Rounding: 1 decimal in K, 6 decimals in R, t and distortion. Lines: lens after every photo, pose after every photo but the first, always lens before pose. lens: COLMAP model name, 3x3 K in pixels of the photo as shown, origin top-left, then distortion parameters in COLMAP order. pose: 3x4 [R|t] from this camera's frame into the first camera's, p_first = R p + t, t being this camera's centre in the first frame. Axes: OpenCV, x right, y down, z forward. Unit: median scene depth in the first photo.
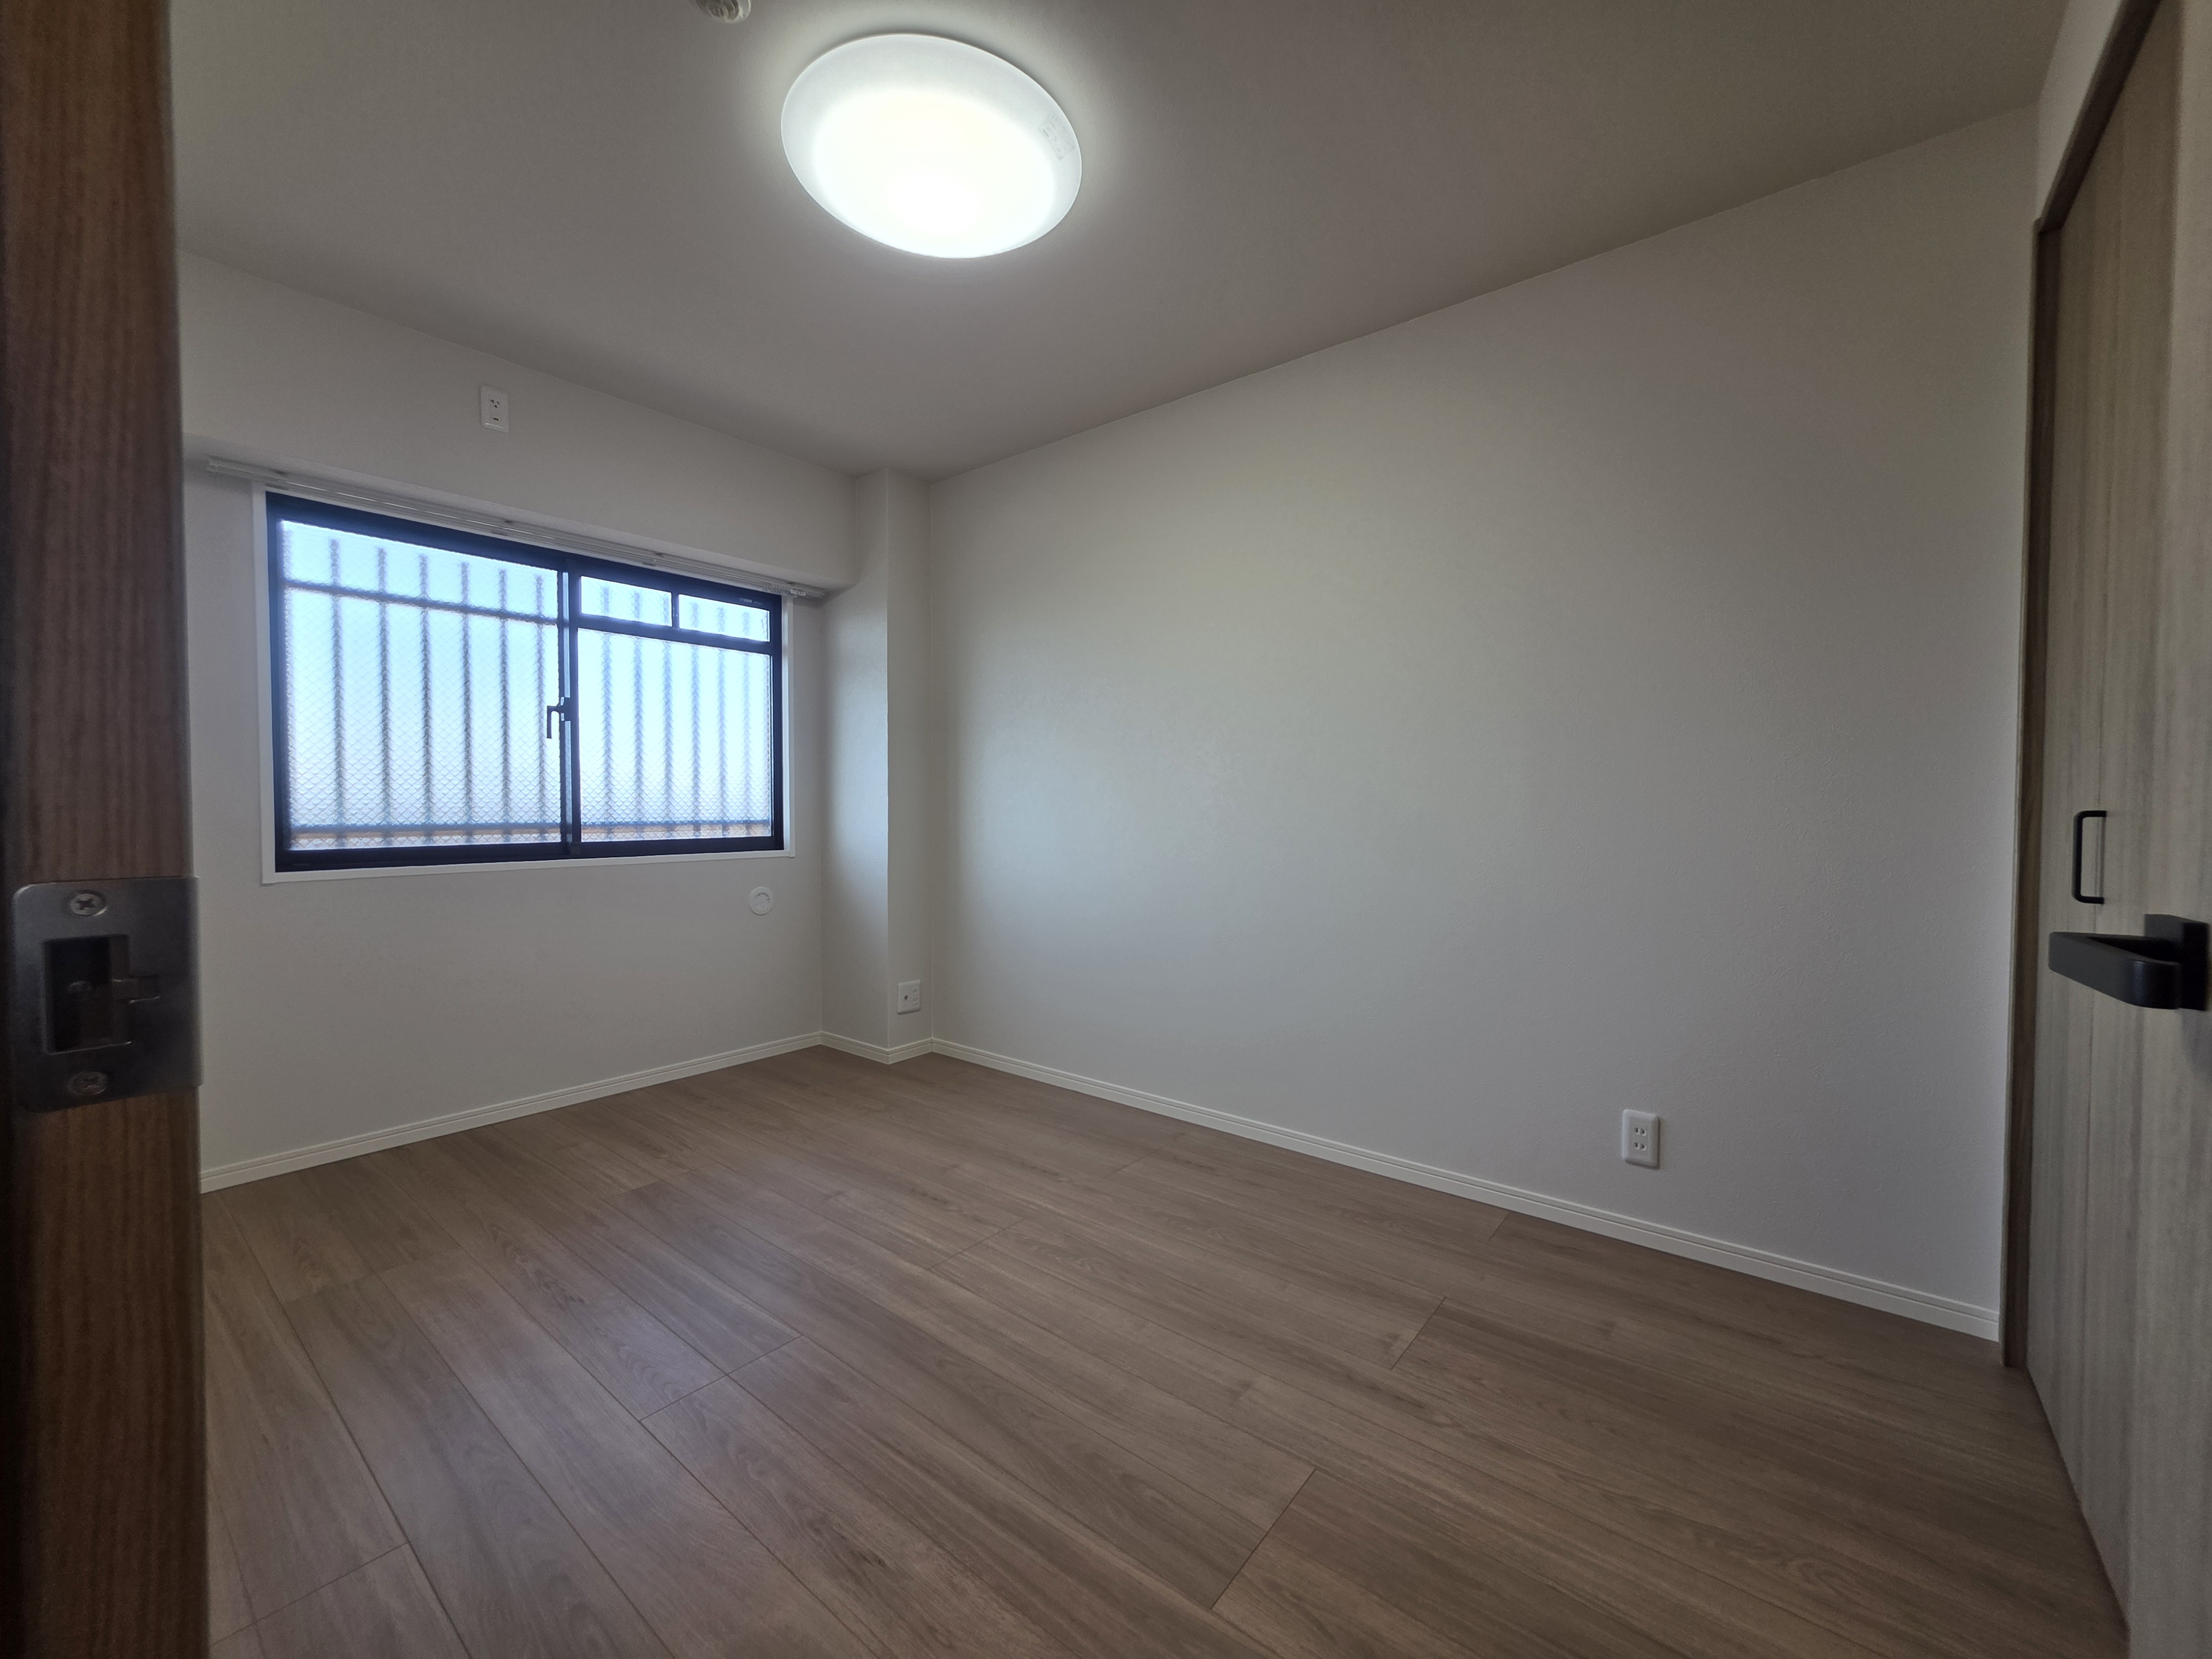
lens RADIAL K [[880.5, 0, 1101.3], [0, 880.5, 830.8], [0, 0, 1]] dist [0.000722, -0.000310]
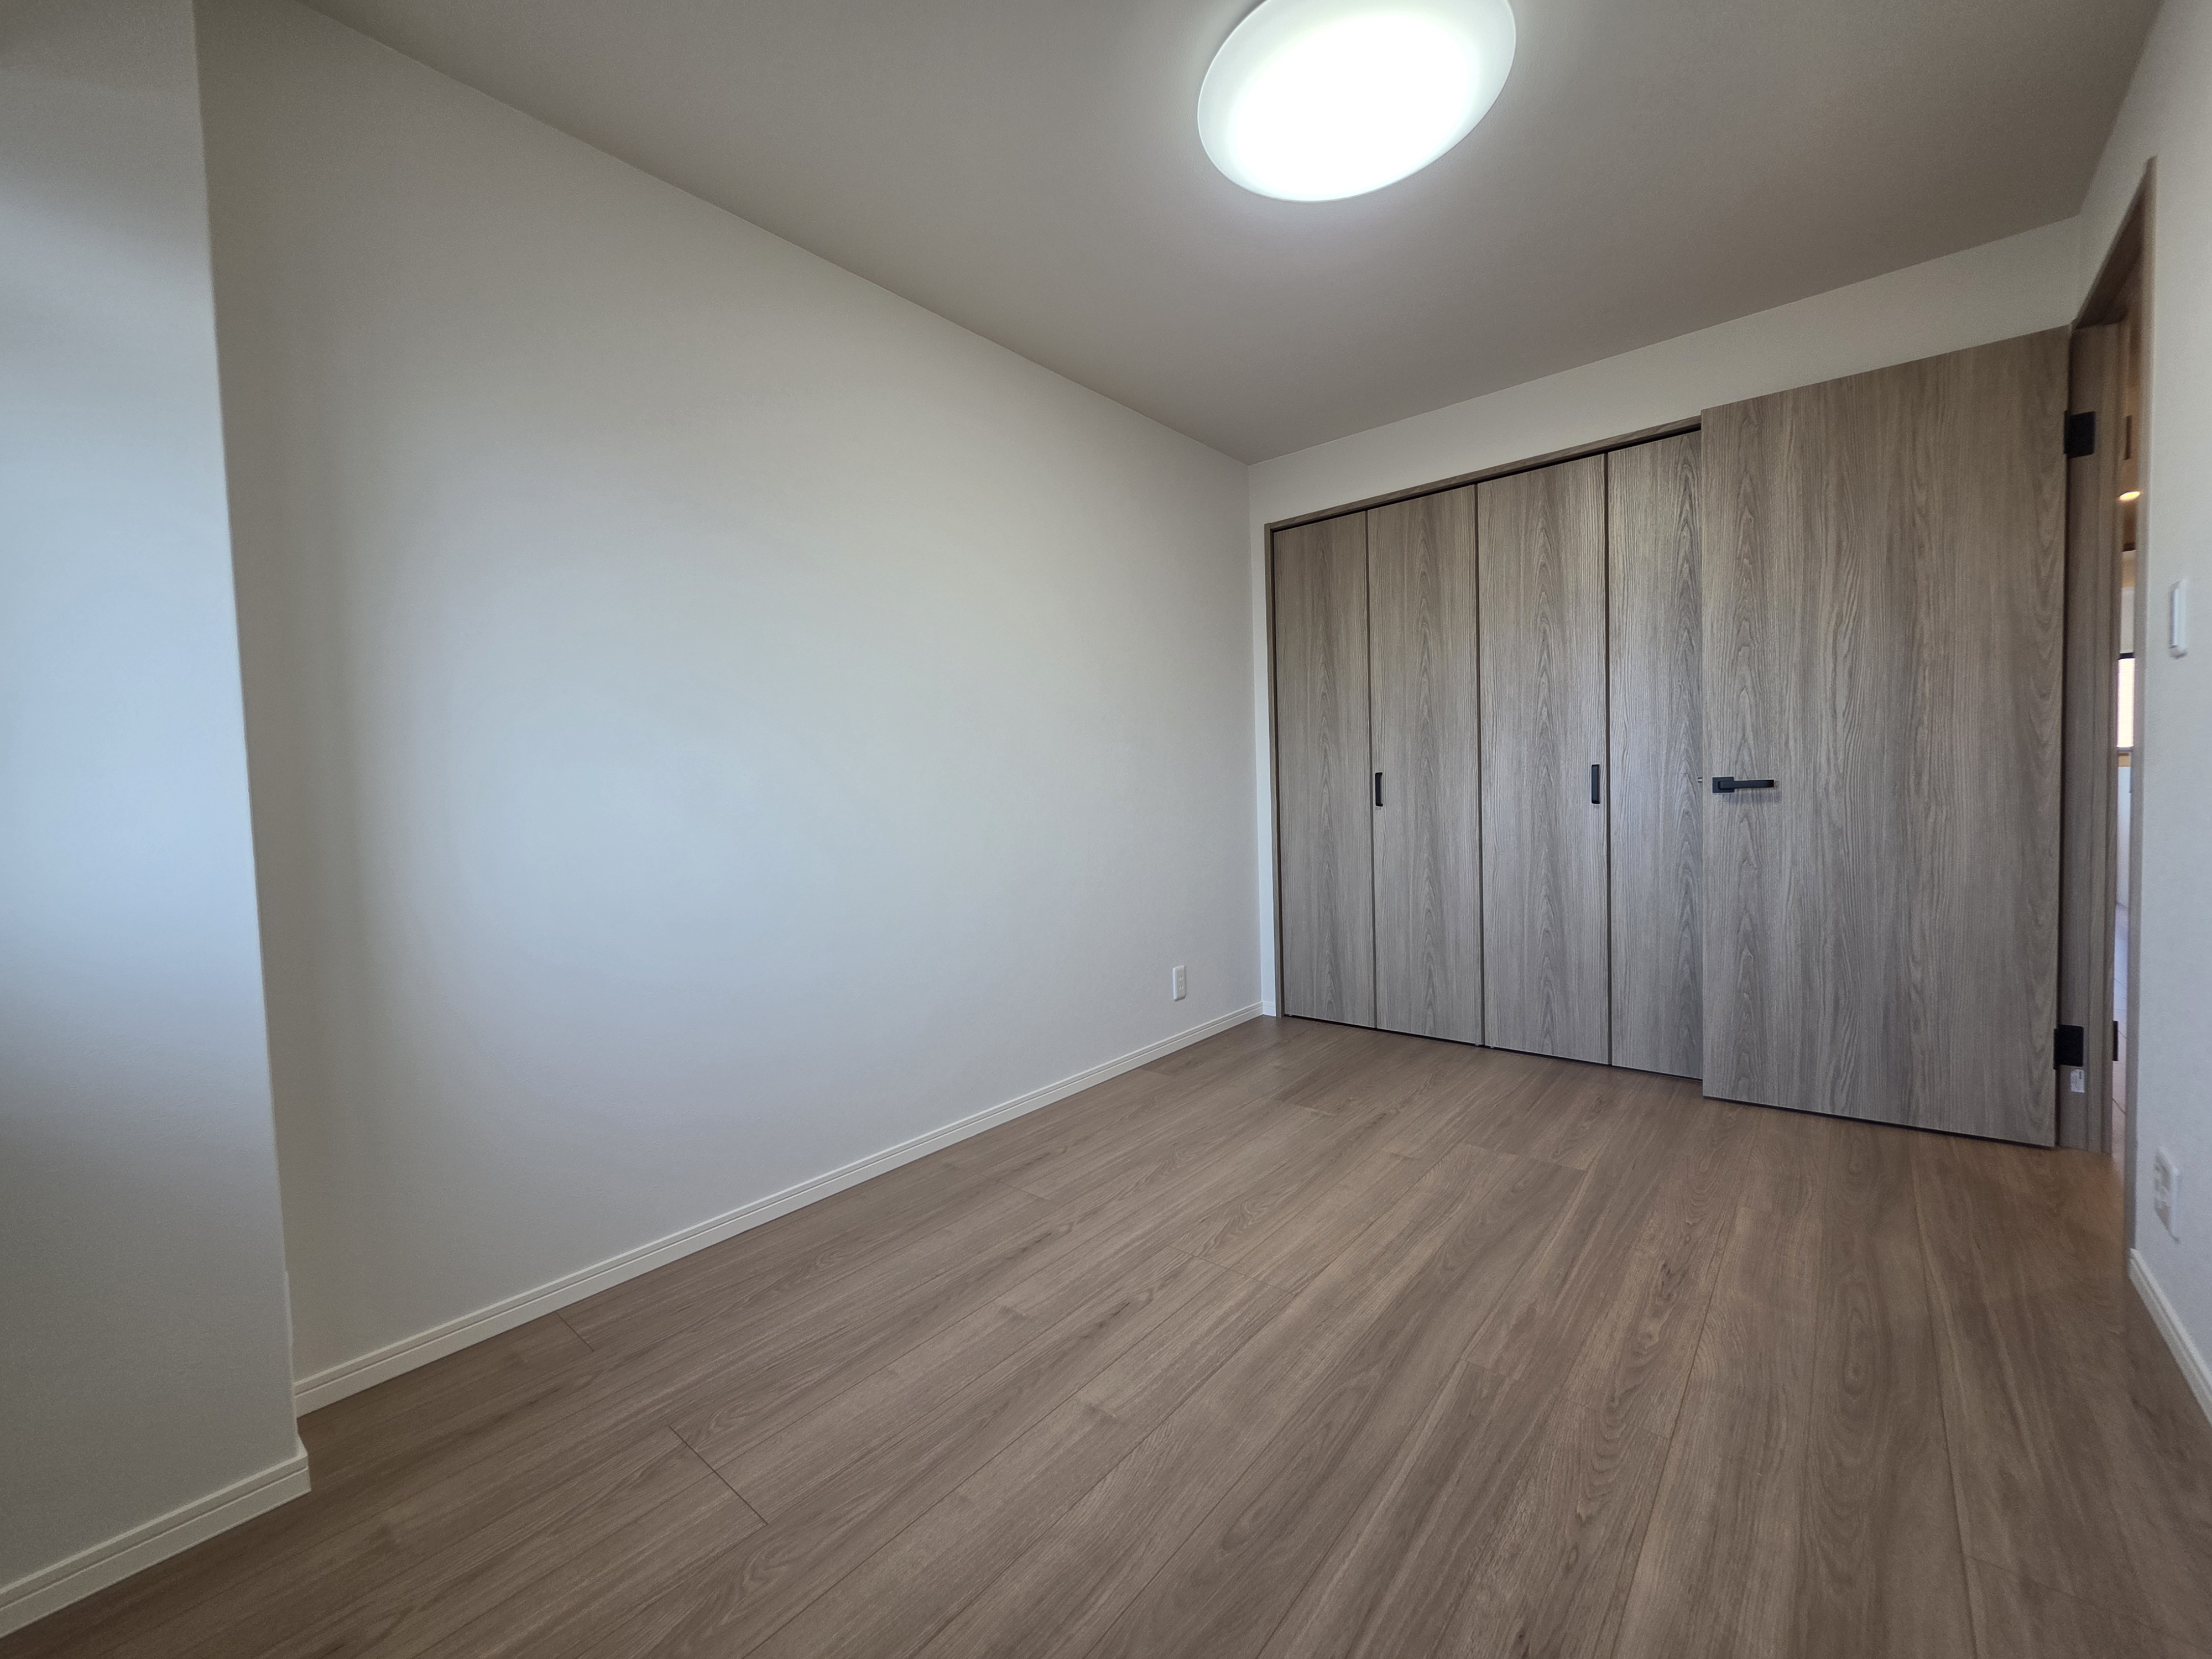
lens RADIAL K [[866.1, 0, 1106.0], [0, 866.1, 829.5], [0, 0, 1]] dist [-0.004677, 0.000429]
pose [[0.038725, -0.051249, 0.997935, -1.173628], [0.065235, 0.996683, 0.048654, -0.024400], [-0.997118, 0.063216, 0.041940, 1.262669]]
